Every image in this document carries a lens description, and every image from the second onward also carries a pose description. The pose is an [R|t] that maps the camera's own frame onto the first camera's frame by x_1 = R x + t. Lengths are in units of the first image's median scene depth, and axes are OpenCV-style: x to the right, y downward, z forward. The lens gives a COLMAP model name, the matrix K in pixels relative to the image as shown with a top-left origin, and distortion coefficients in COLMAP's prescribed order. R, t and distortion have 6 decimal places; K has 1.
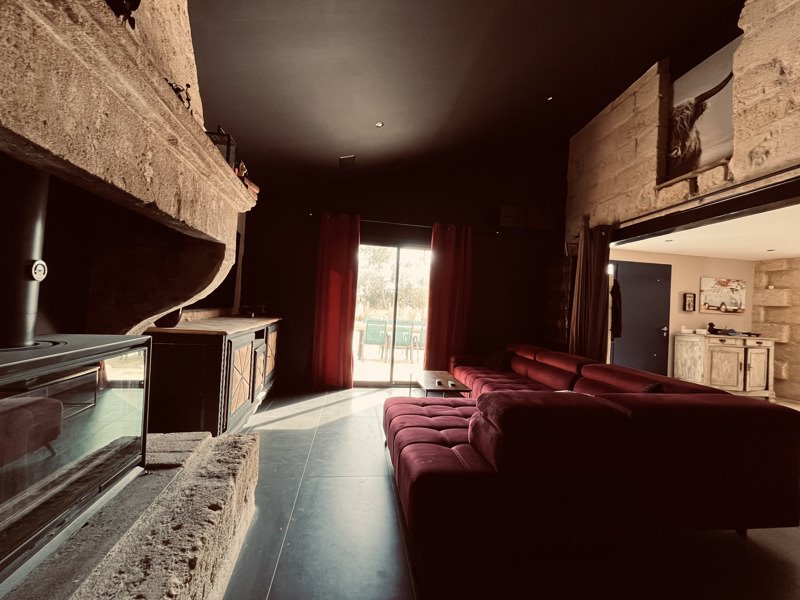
lens RADIAL K [[321.5, 0, 396.8], [0, 321.5, 301.1], [0, 0, 1]] dist [0.000515, -0.000205]
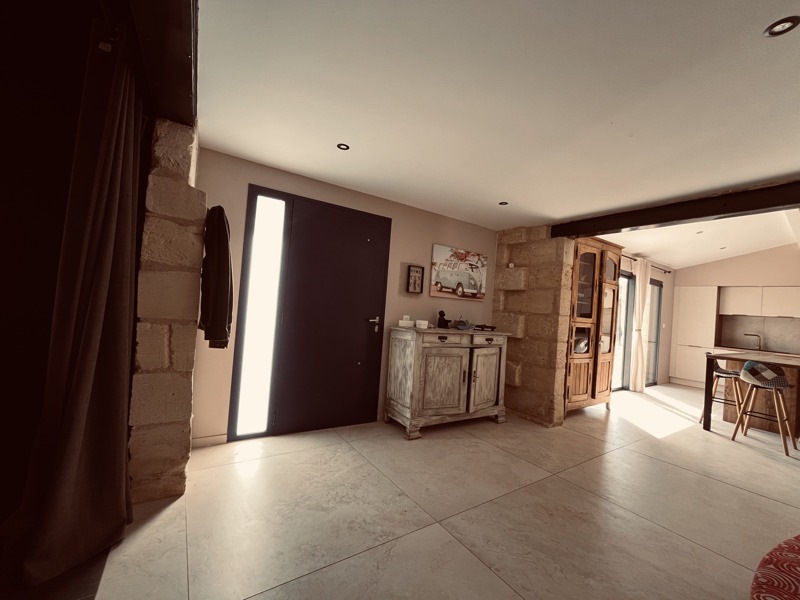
lens RADIAL K [[321.5, 0, 399.4], [0, 321.5, 300.7], [0, 0, 1]] dist [0.000515, -0.000205]
pose [[0.909025, 0.023630, 0.416072, 0.619007], [-0.030411, 0.999491, 0.009679, 0.042100], [-0.415631, -0.021452, 0.909280, 0.423060]]
